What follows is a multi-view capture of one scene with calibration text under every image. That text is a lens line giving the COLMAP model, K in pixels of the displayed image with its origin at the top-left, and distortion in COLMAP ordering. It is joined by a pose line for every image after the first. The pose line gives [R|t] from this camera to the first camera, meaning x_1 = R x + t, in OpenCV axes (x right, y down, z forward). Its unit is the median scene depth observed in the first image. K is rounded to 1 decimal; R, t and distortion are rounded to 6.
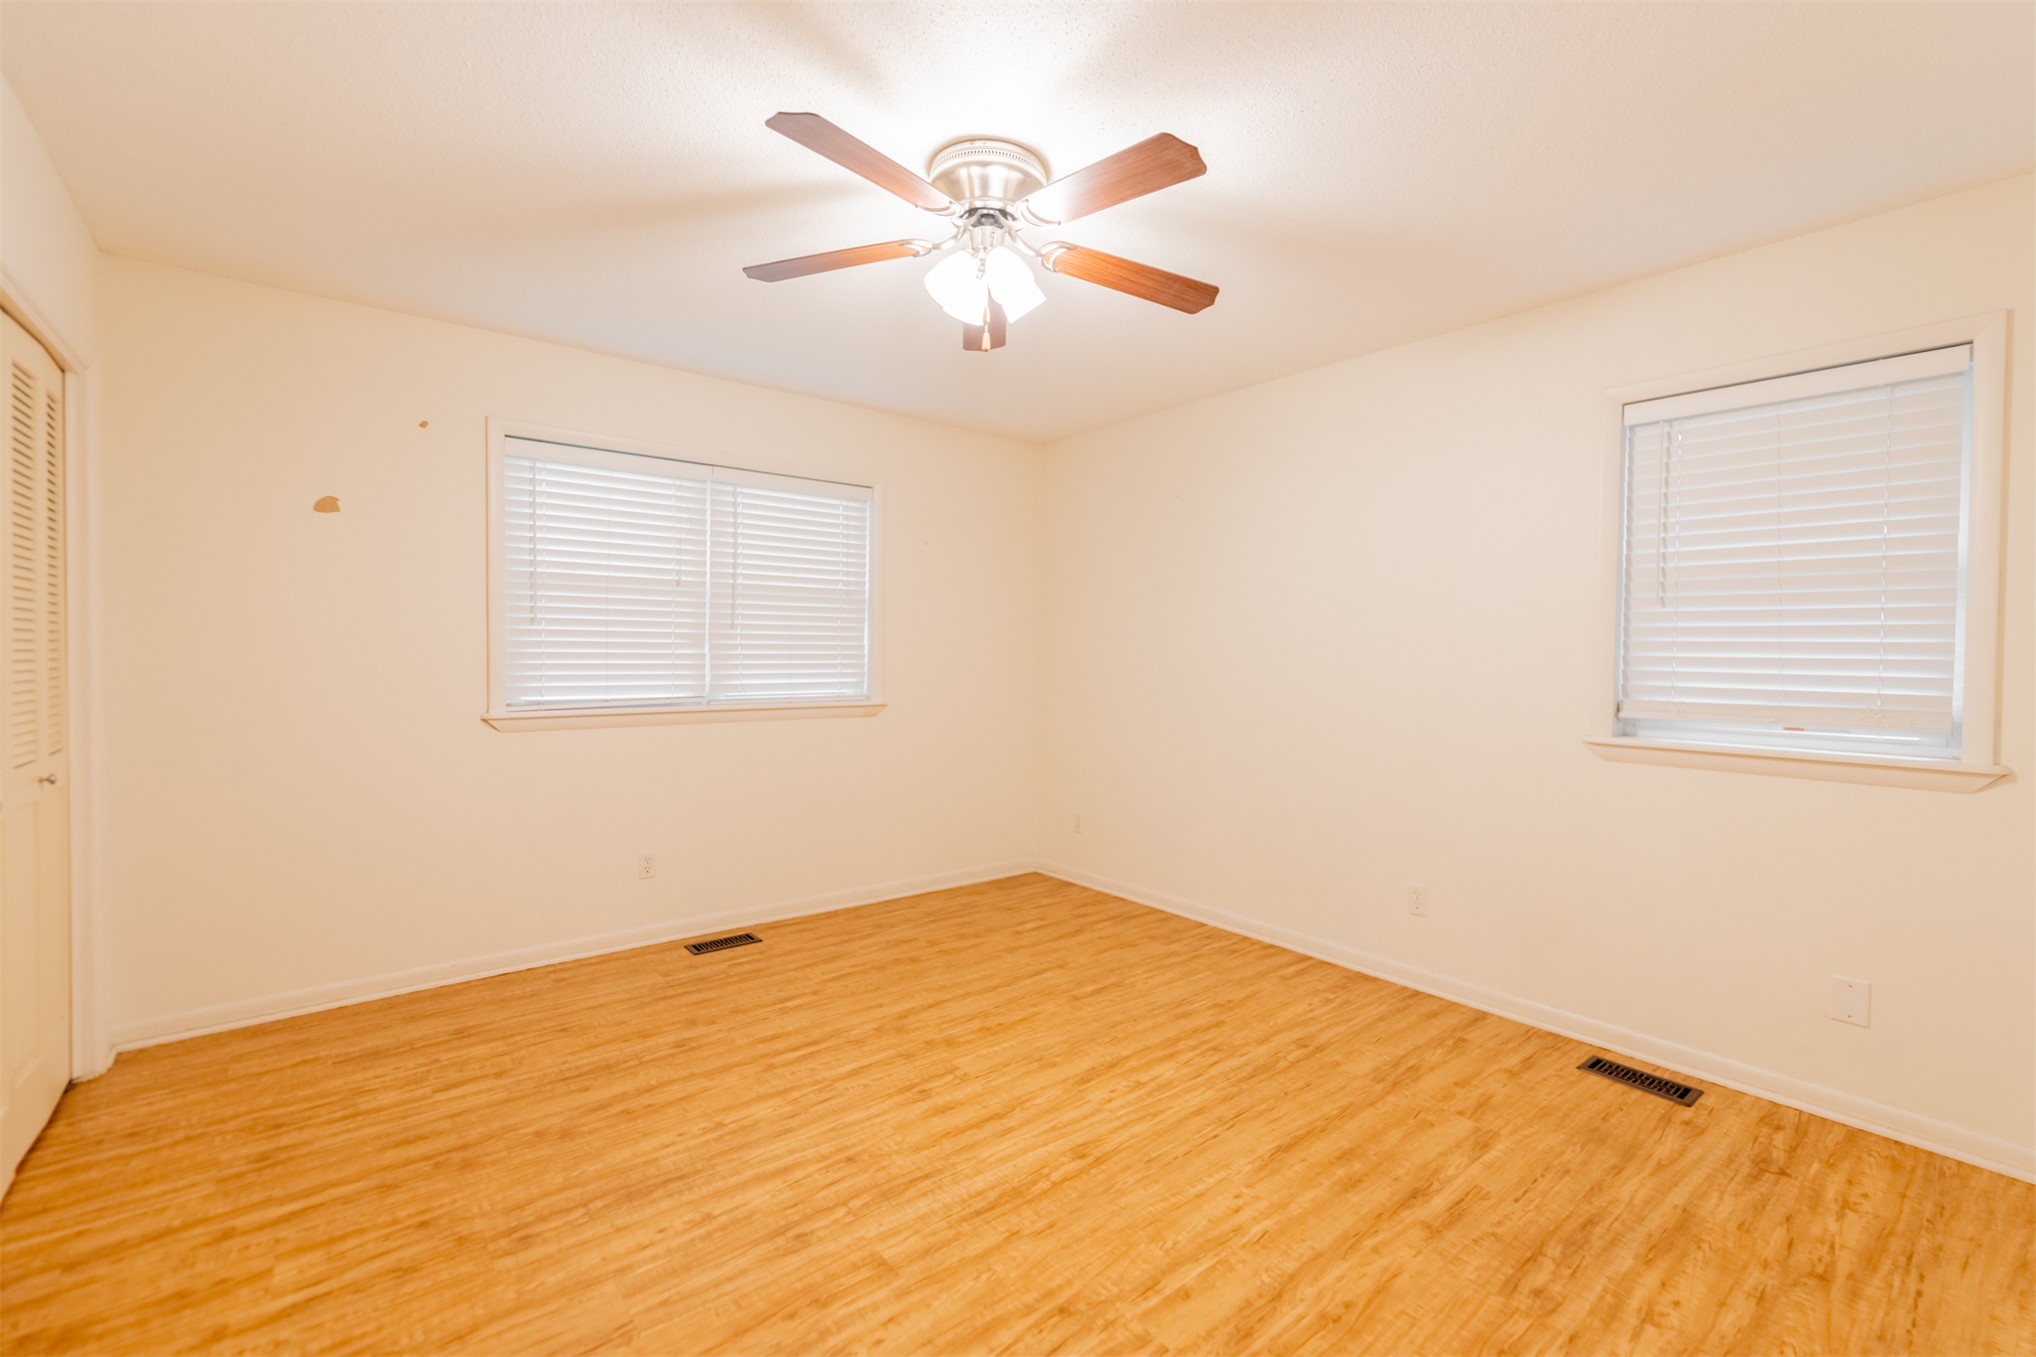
lens RADIAL K [[898.7, 0, 1020.7], [0, 898.7, 665.6], [0, 0, 1]] dist [-0.001001, -0.000689]
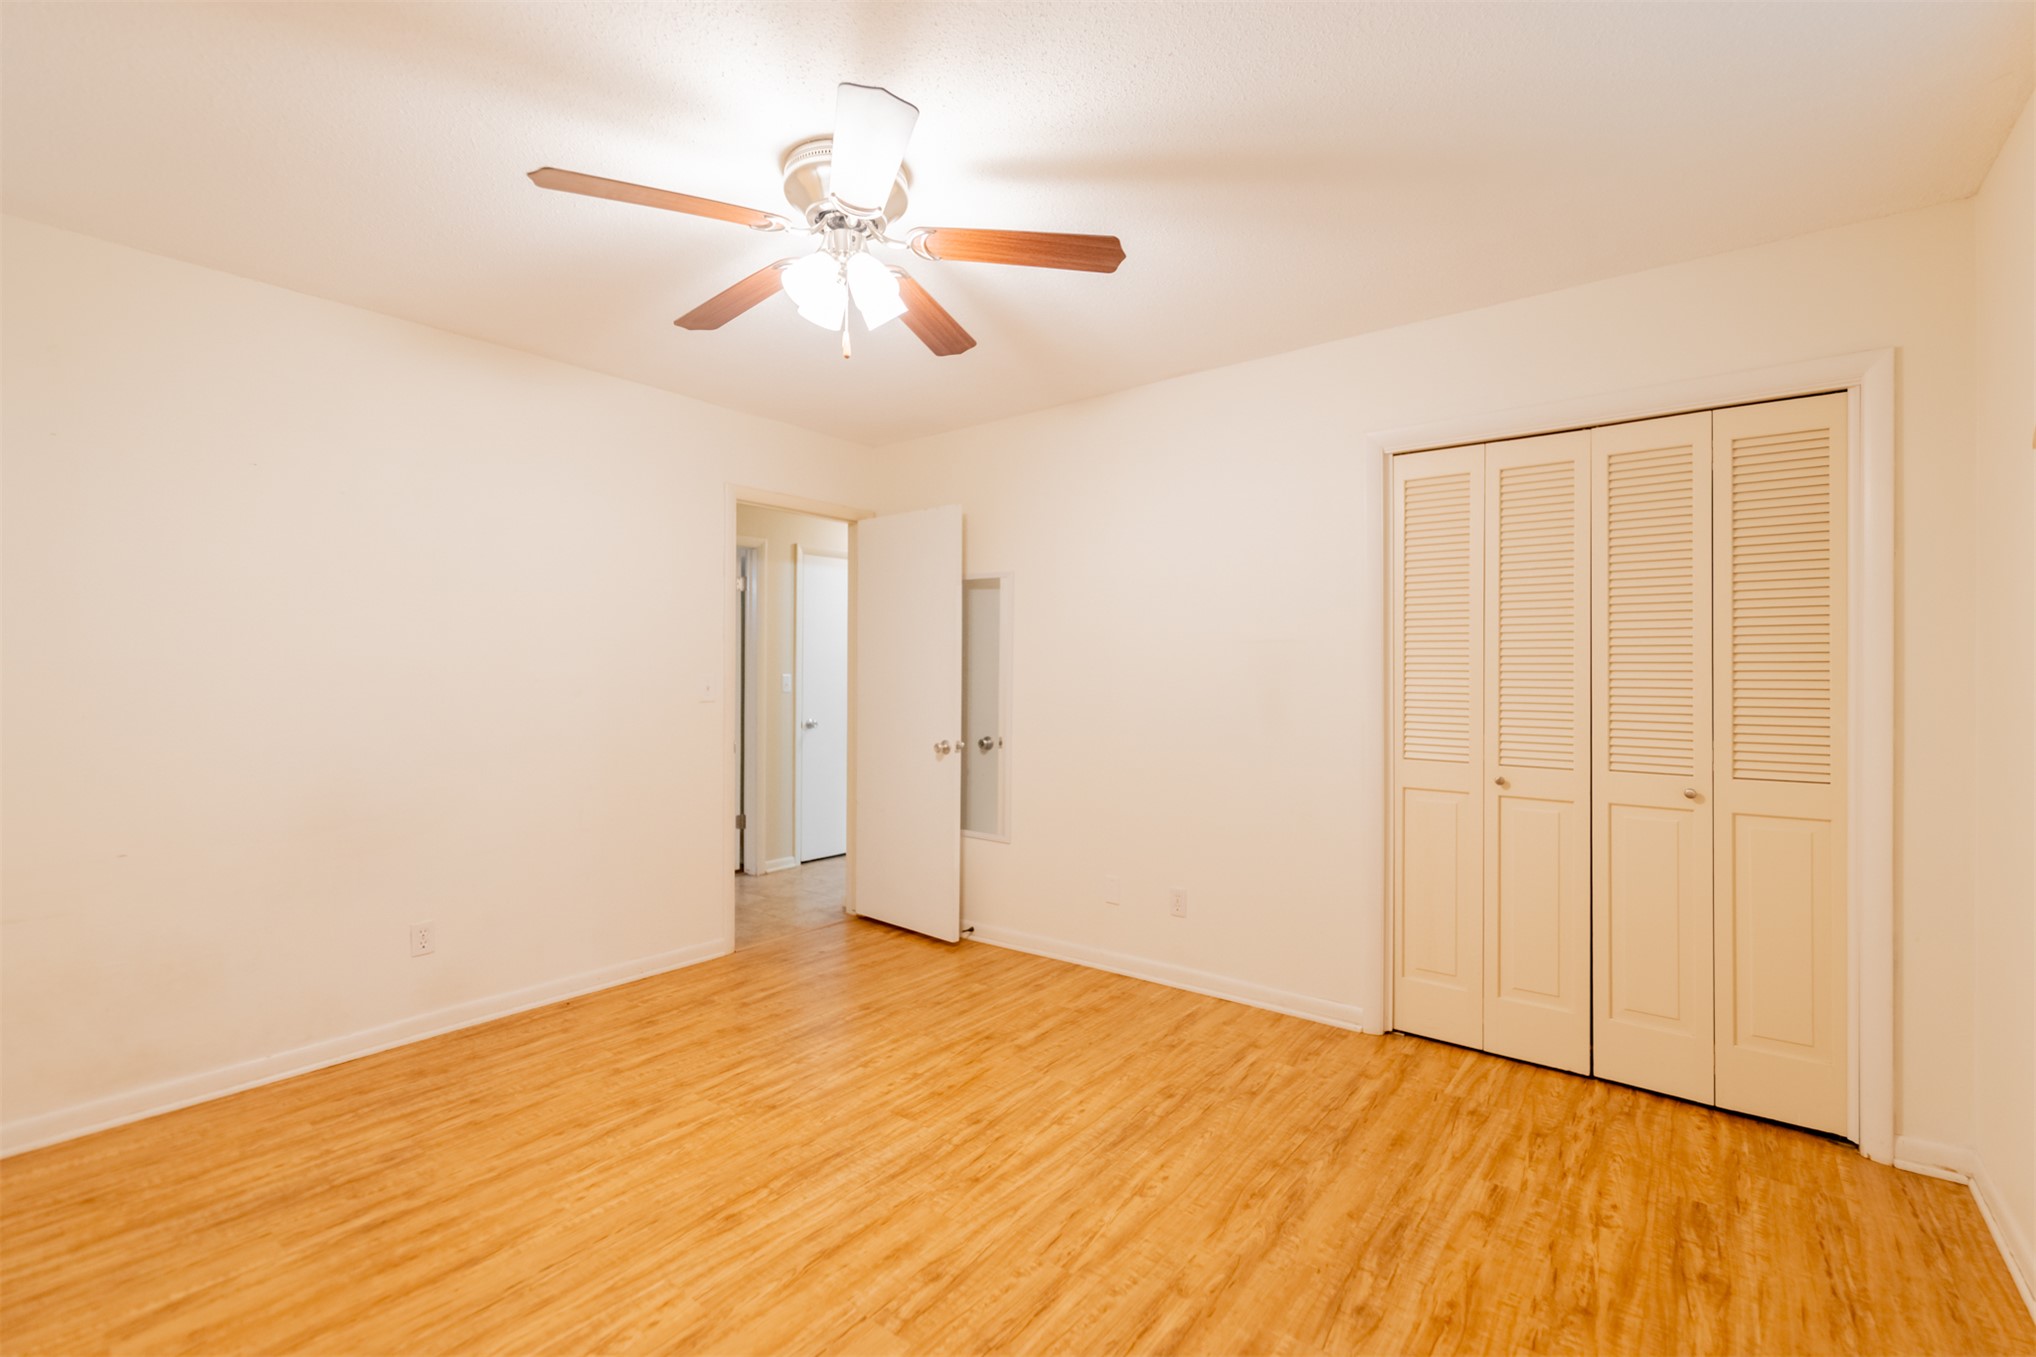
lens RADIAL K [[898.7, 0, 1020.7], [0, 898.7, 665.6], [0, 0, 1]] dist [-0.001001, -0.000689]
pose [[-0.975058, -0.012974, -0.221573, -0.011253], [-0.015163, 0.999852, 0.008178, -0.027715], [0.221434, 0.011334, -0.975110, 1.980286]]
